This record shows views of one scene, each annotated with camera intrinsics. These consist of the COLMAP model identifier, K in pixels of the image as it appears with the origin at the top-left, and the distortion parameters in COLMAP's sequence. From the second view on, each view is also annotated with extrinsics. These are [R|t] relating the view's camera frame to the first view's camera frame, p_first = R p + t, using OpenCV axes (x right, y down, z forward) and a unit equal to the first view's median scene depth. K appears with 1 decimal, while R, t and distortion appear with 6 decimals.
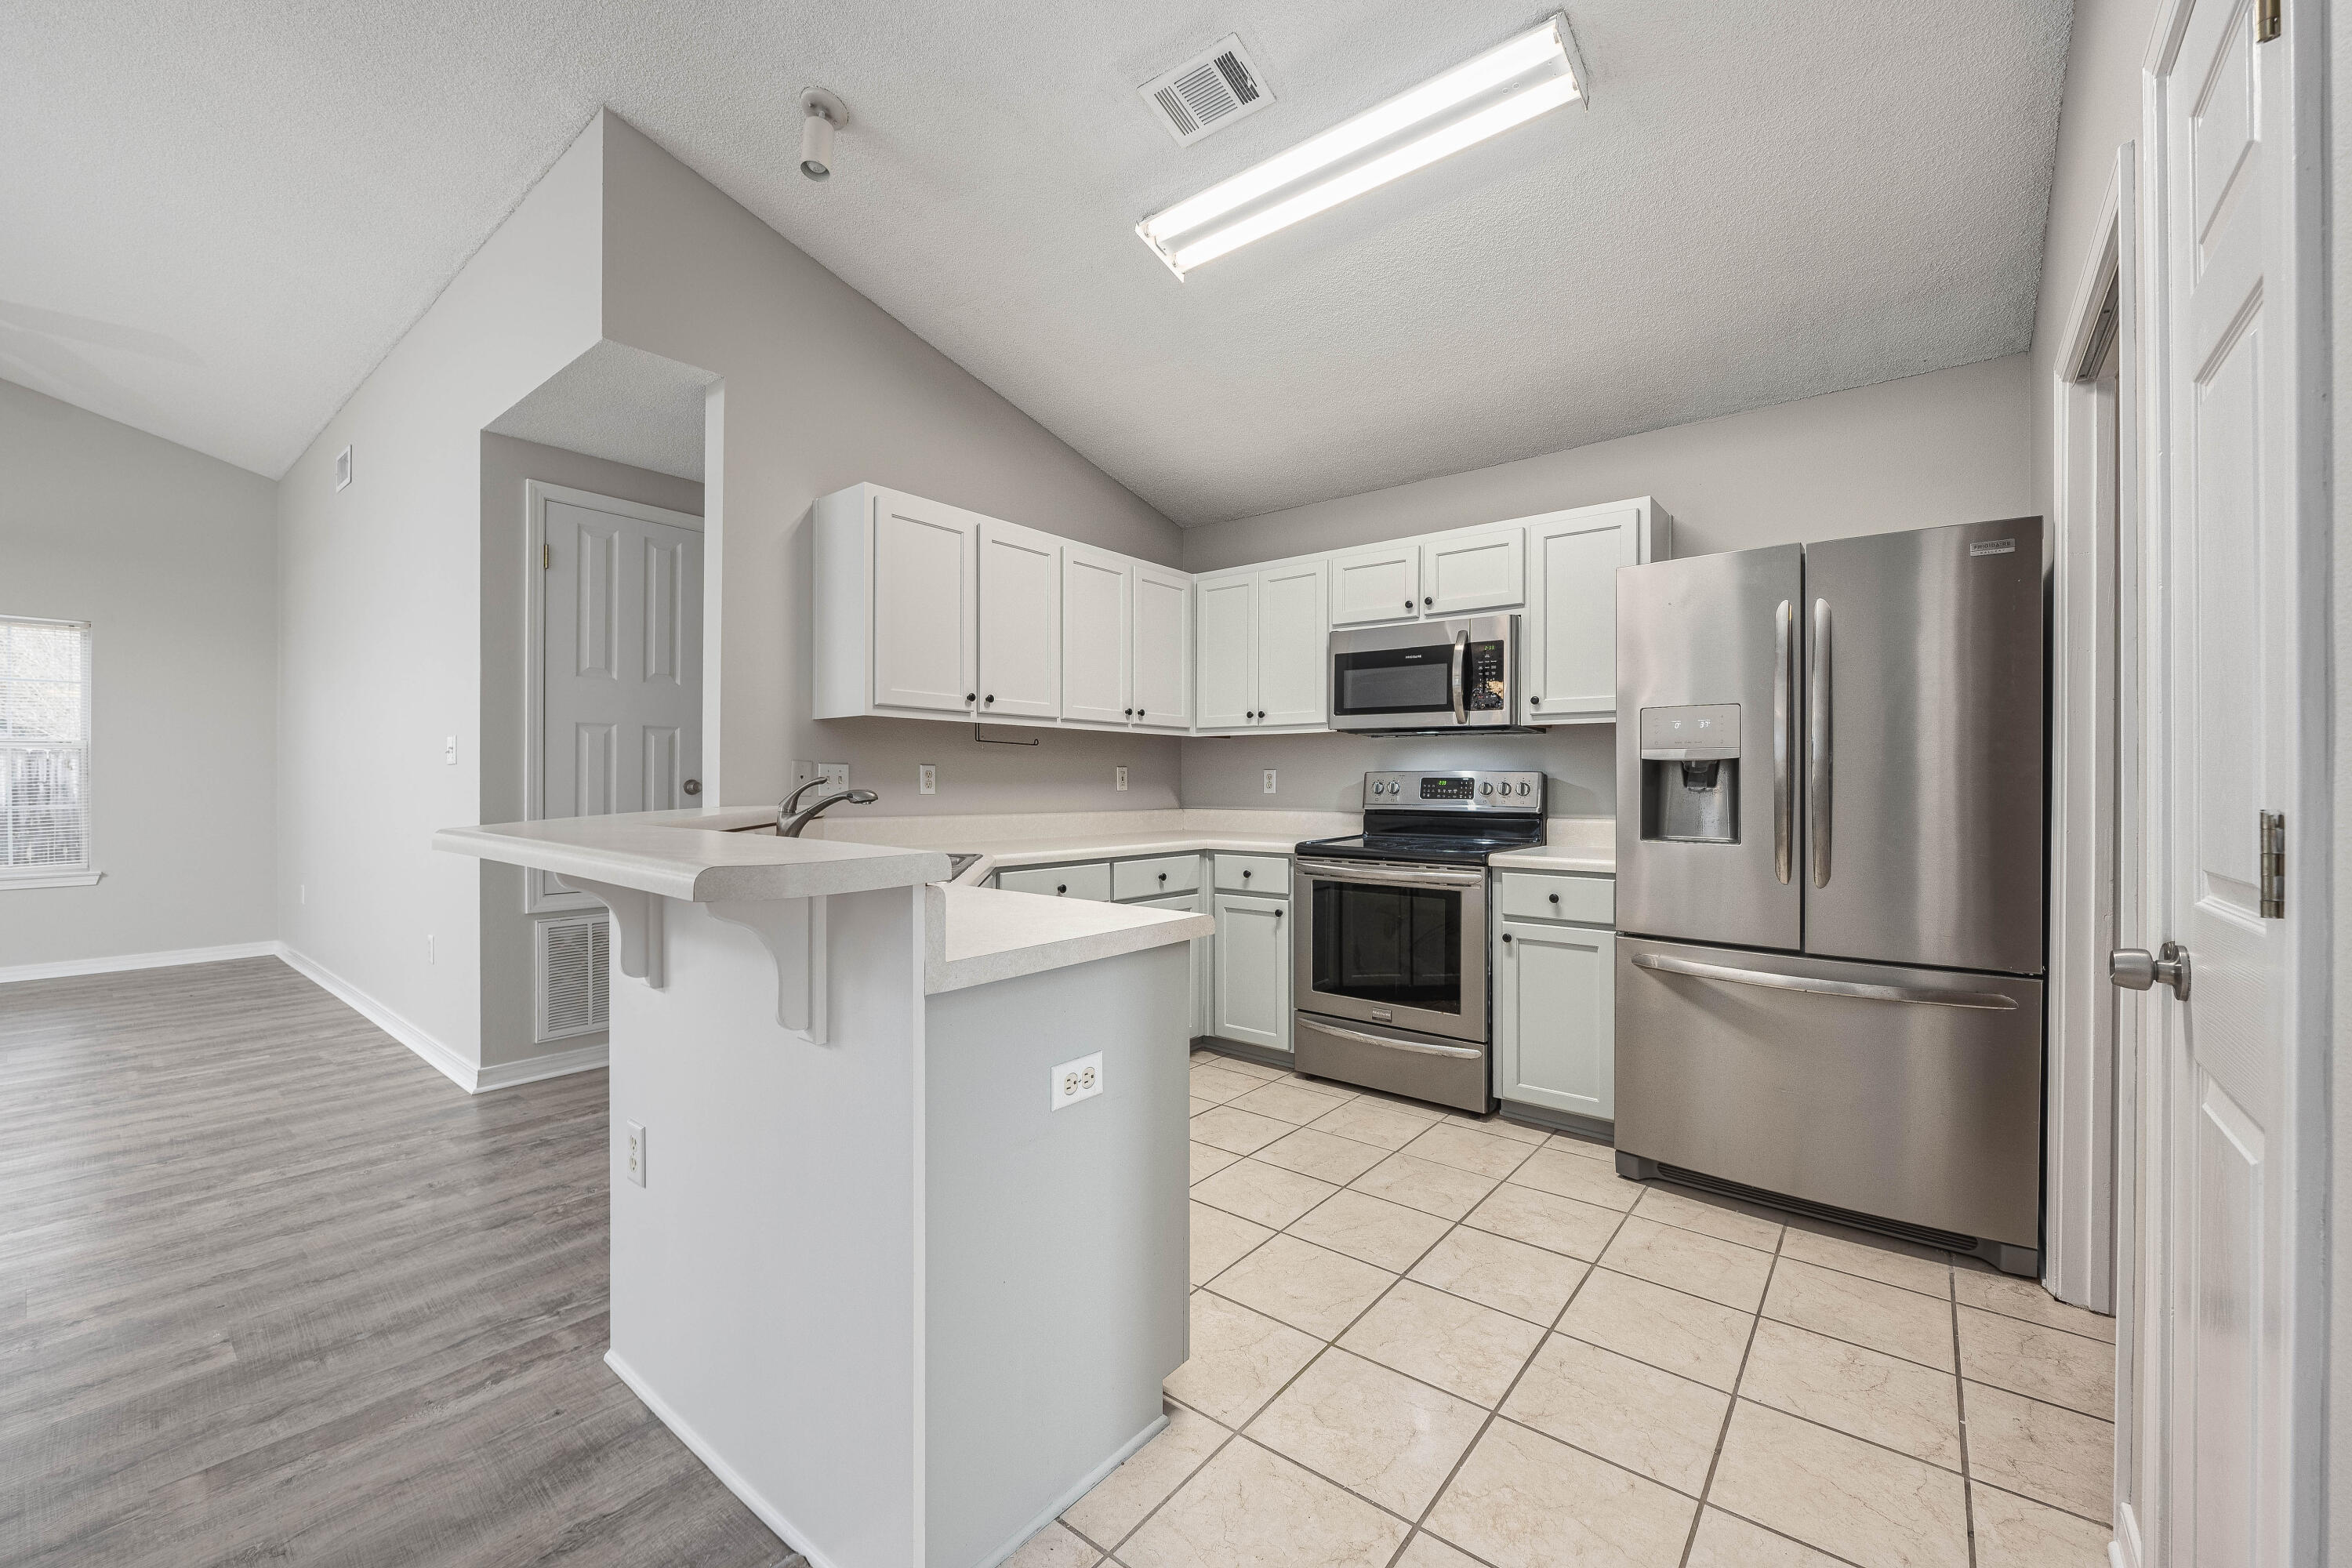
lens RADIAL K [[945.7, 0, 1177.7], [0, 945.7, 778.8], [0, 0, 1]] dist [-0.004232, 0.000705]
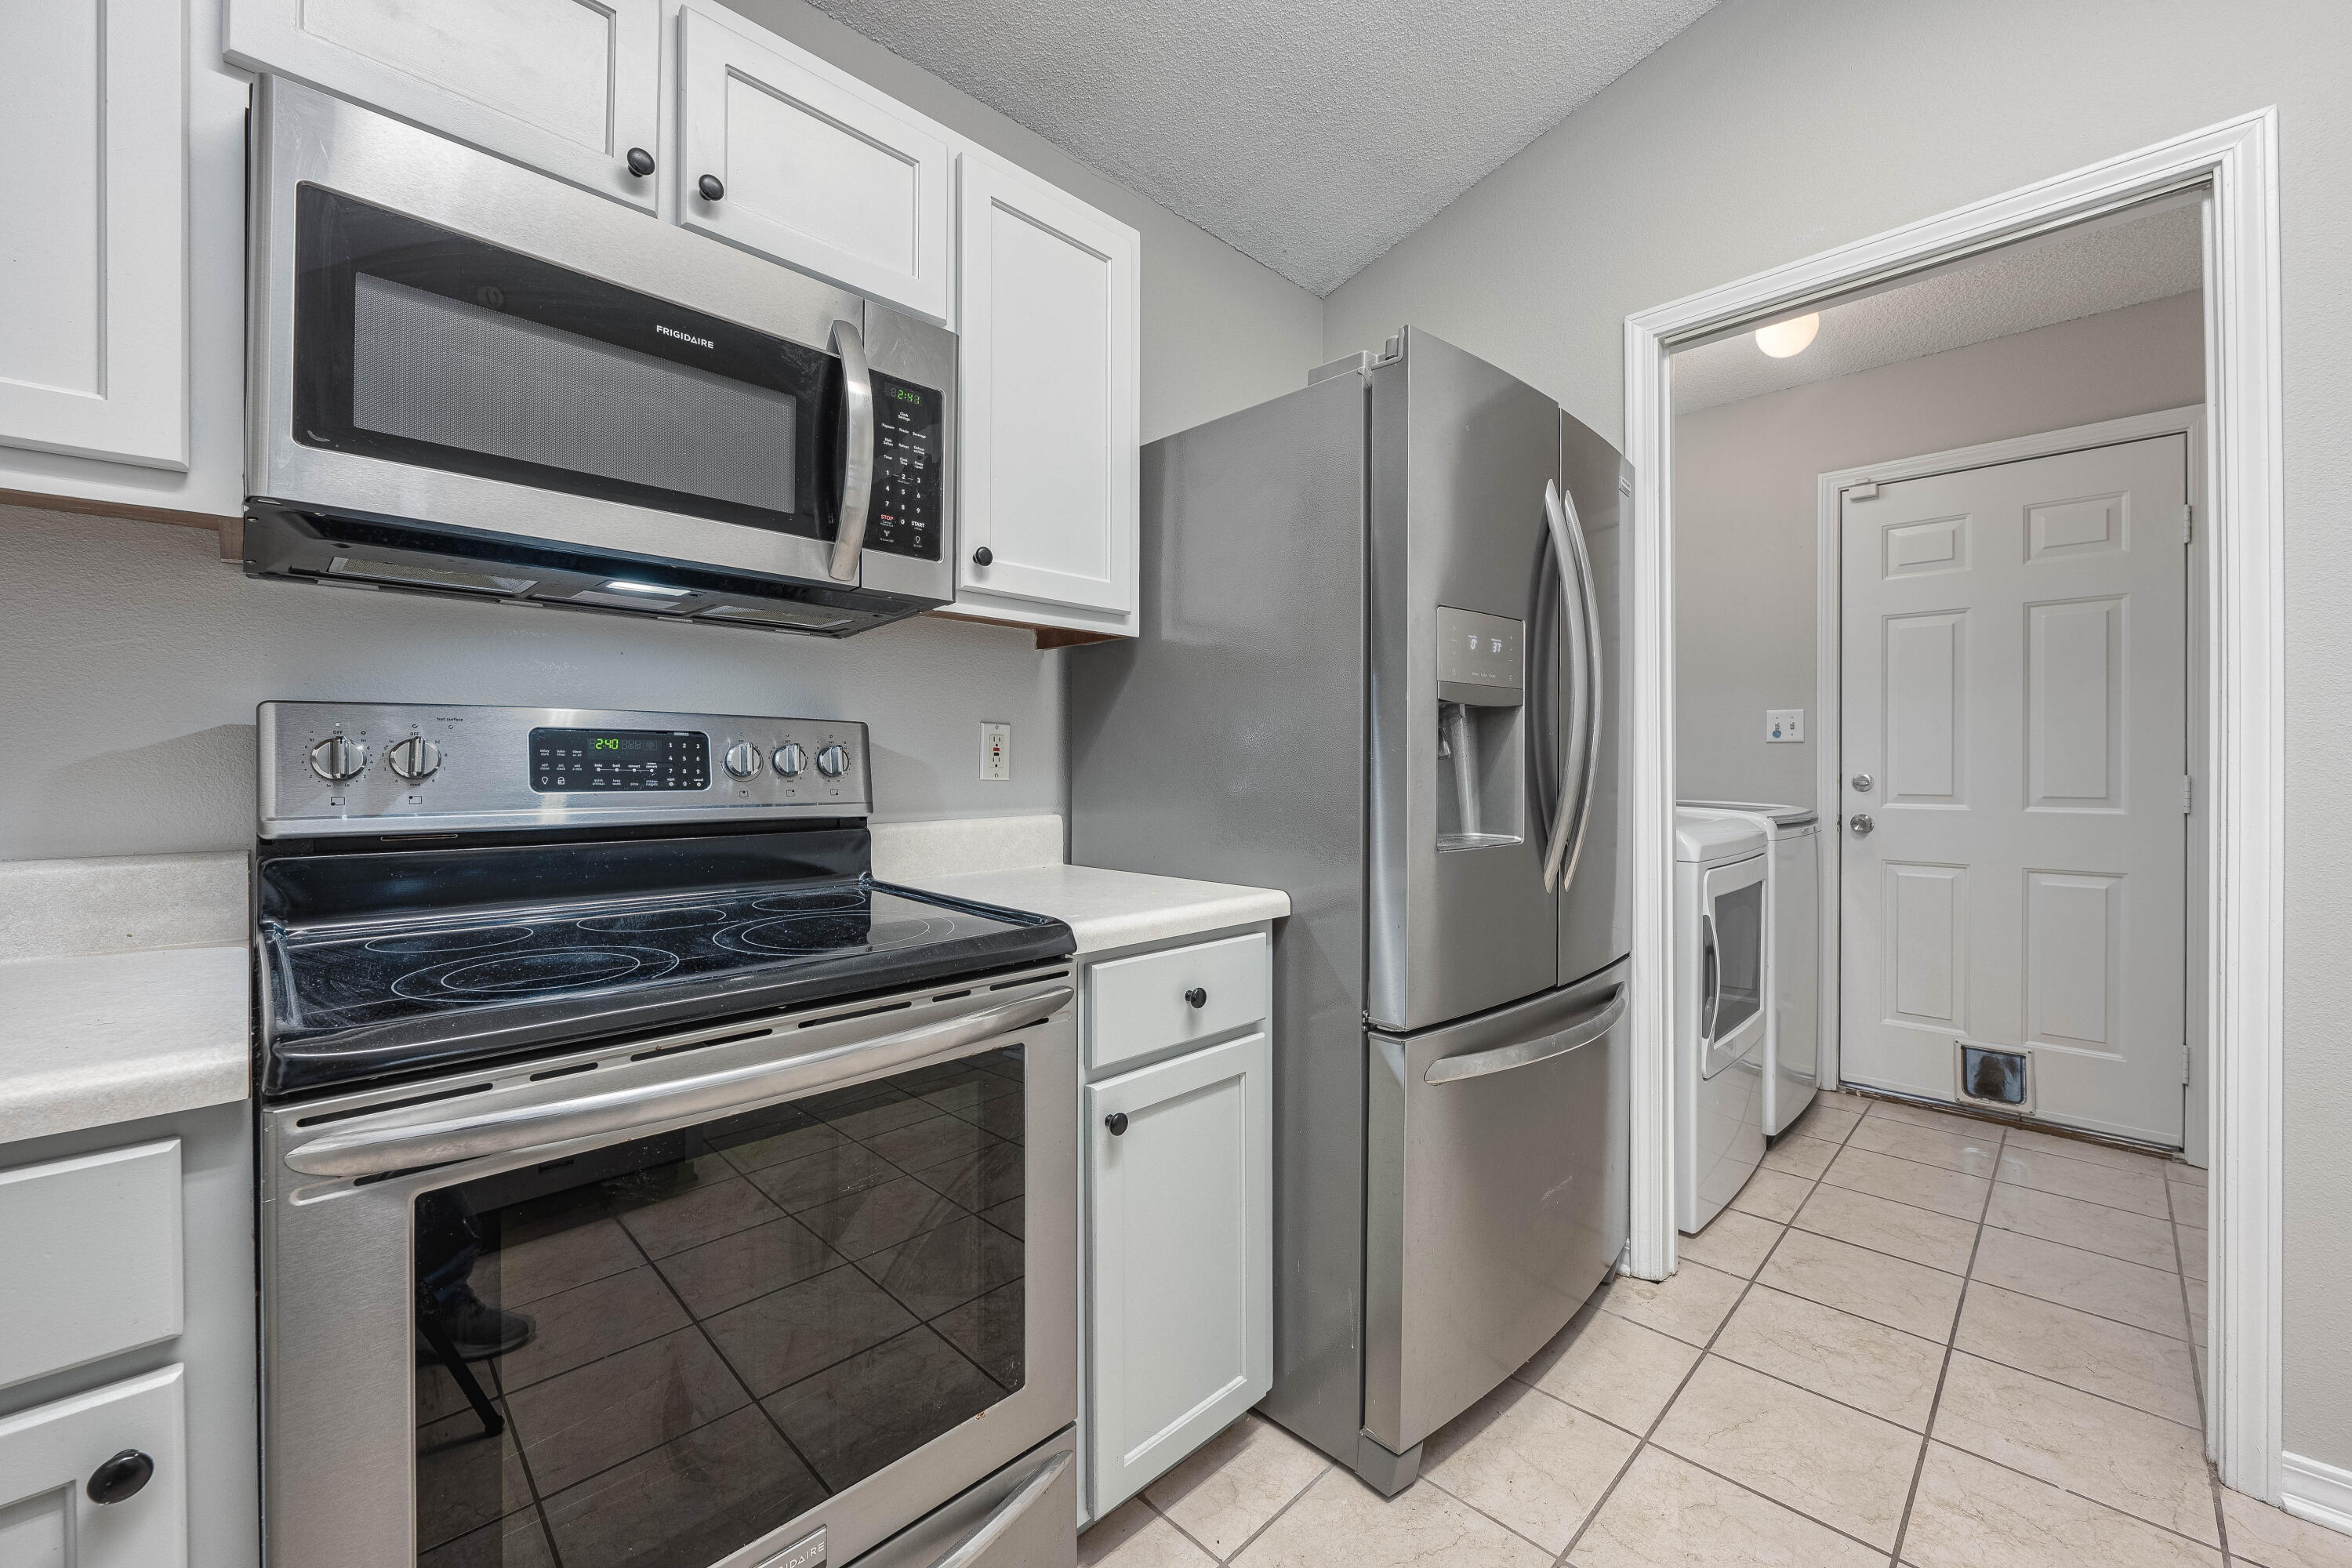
lens RADIAL K [[945.7, 0, 1167.6], [0, 945.7, 774.2], [0, 0, 1]] dist [-0.004232, 0.000705]
pose [[0.102261, -0.008082, 0.994725, -0.045004], [-0.003011, 0.999960, 0.008434, 0.011767], [-0.994753, -0.003858, 0.102232, 0.779659]]
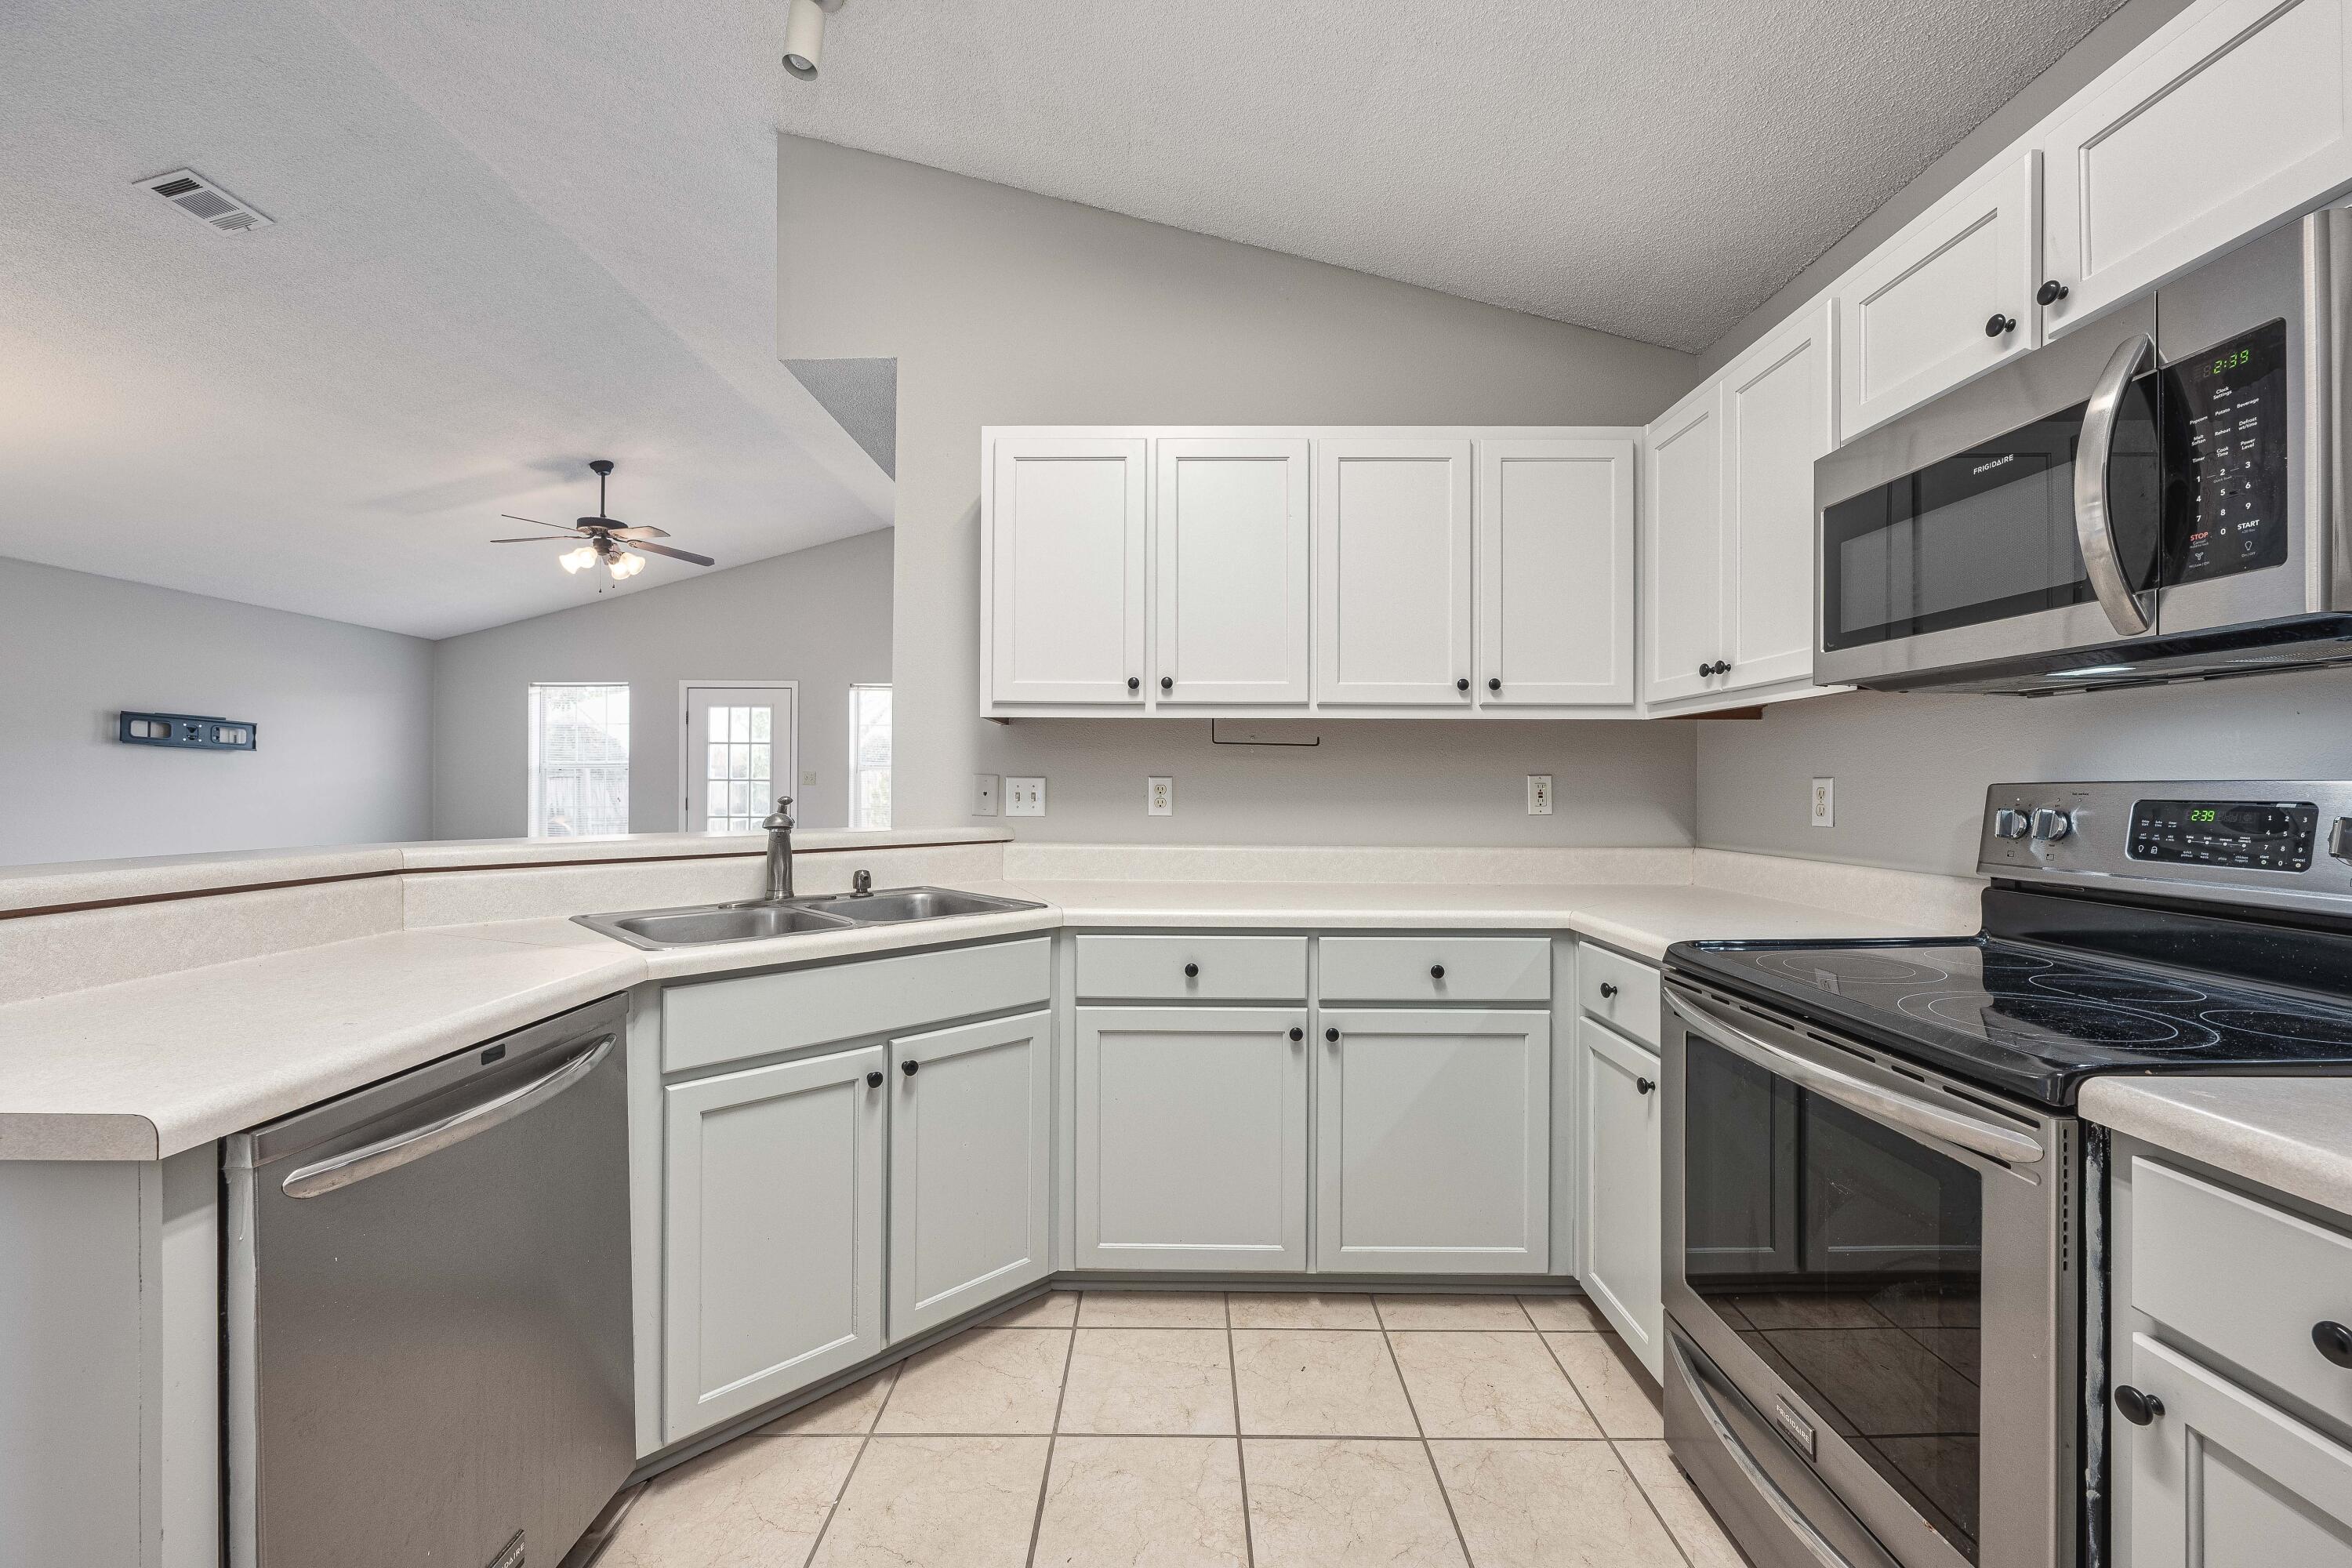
lens RADIAL K [[945.7, 0, 1165.6], [0, 945.7, 783.8], [0, 0, 1]] dist [-0.004232, 0.000705]
pose [[0.621891, -0.002082, -0.783101, 0.321450], [0.001895, 0.999998, -0.001153, -0.008090], [0.783101, -0.000767, 0.621894, 0.511734]]
